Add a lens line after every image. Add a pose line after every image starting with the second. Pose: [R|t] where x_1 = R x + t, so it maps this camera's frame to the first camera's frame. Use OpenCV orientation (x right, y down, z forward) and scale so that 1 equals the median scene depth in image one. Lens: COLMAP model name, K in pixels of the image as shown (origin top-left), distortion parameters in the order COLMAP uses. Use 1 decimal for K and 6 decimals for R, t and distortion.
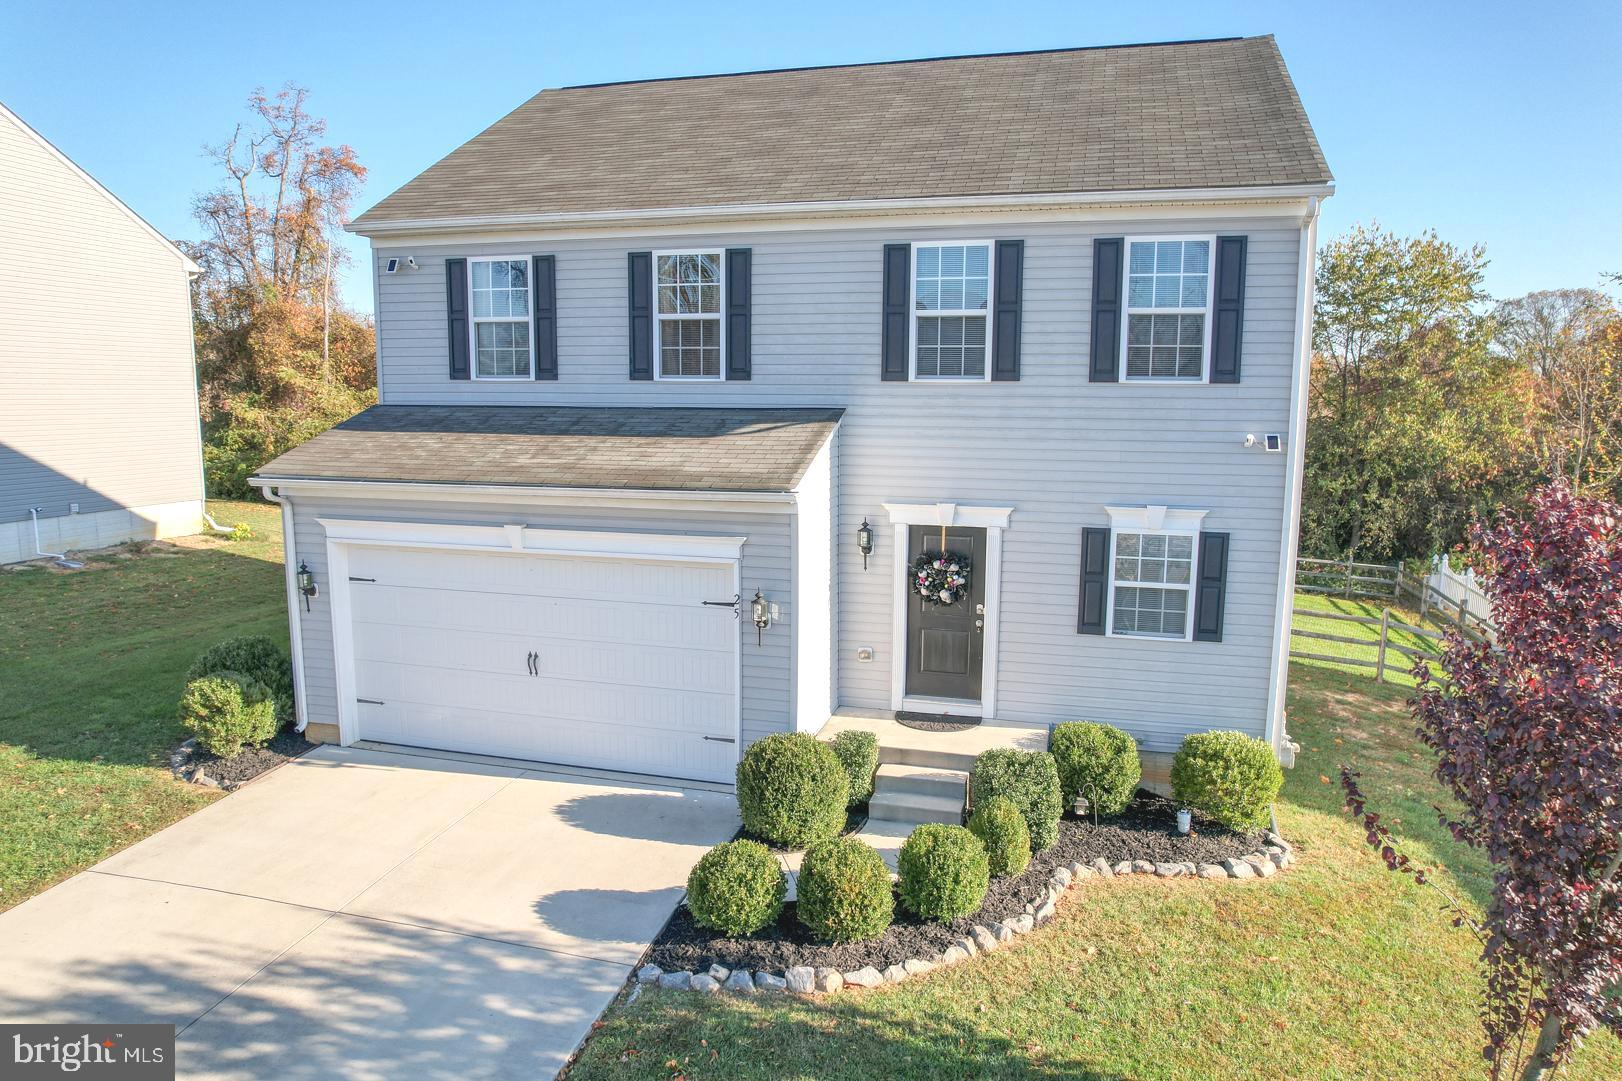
lens RADIAL K [[1034.9, 0, 807.9], [0, 1034.9, 550.2], [0, 0, 1]] dist [-0.079578, 0.062520]
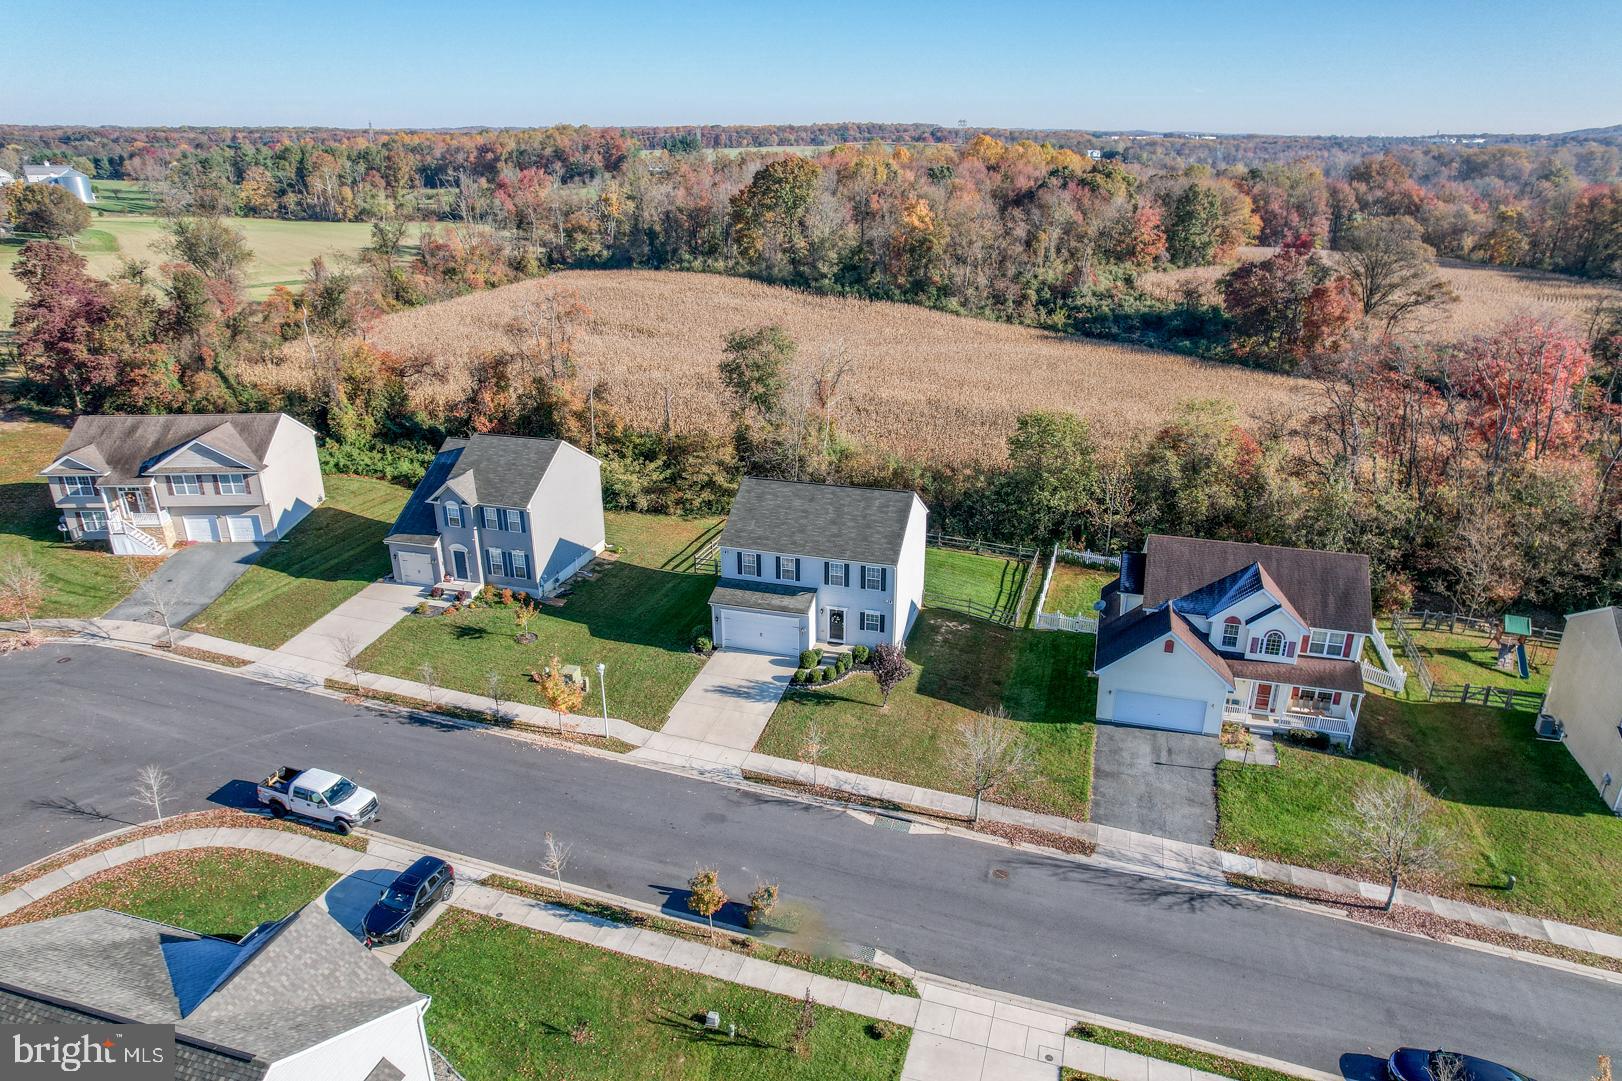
lens RADIAL K [[1025.2, 0, 811.0], [0, 1025.2, 540.5], [0, 0, 1]] dist [-0.084647, 0.061166]
pose [[0.999817, -0.002672, -0.018967, 0.108317], [0.006915, 0.973794, 0.227327, -1.683823], [0.017863, -0.227417, 0.973634, -4.371406]]
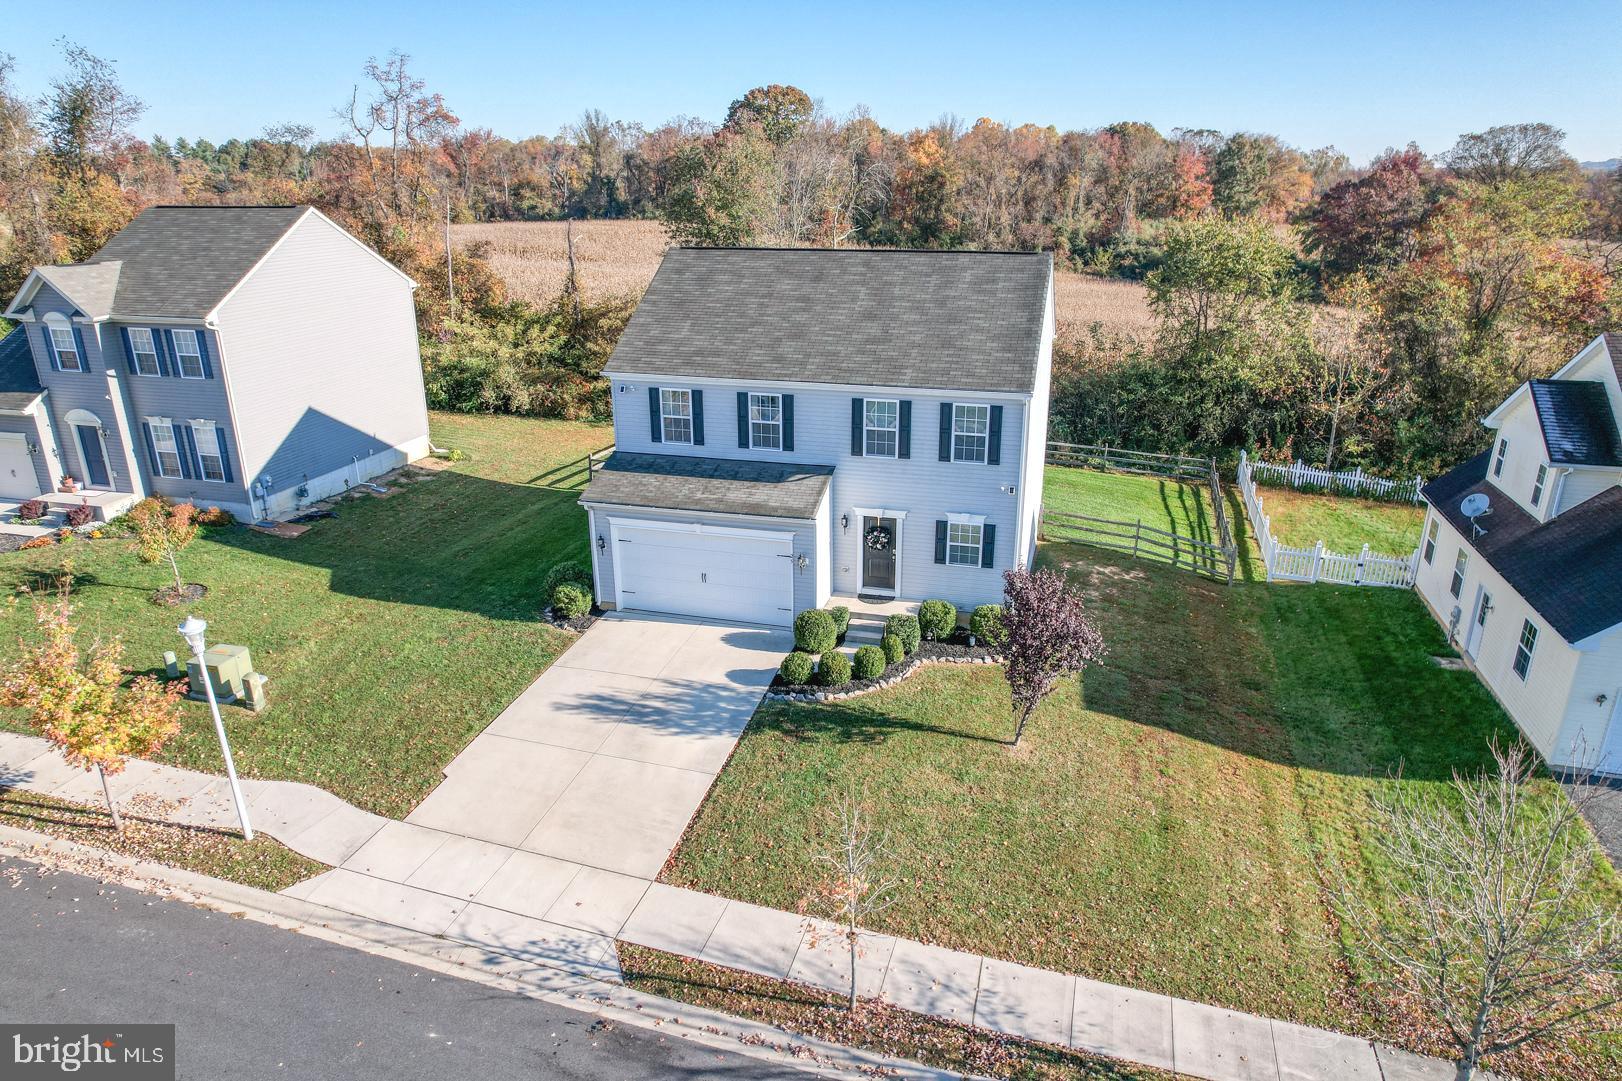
lens RADIAL K [[1025.2, 0, 811.0], [0, 1025.2, 540.5], [0, 0, 1]] dist [-0.084647, 0.061166]
pose [[0.999935, -0.010171, -0.005233, -0.008804], [0.010988, 0.981211, 0.192627, -0.437972], [0.003175, -0.192672, 0.981258, -1.333555]]
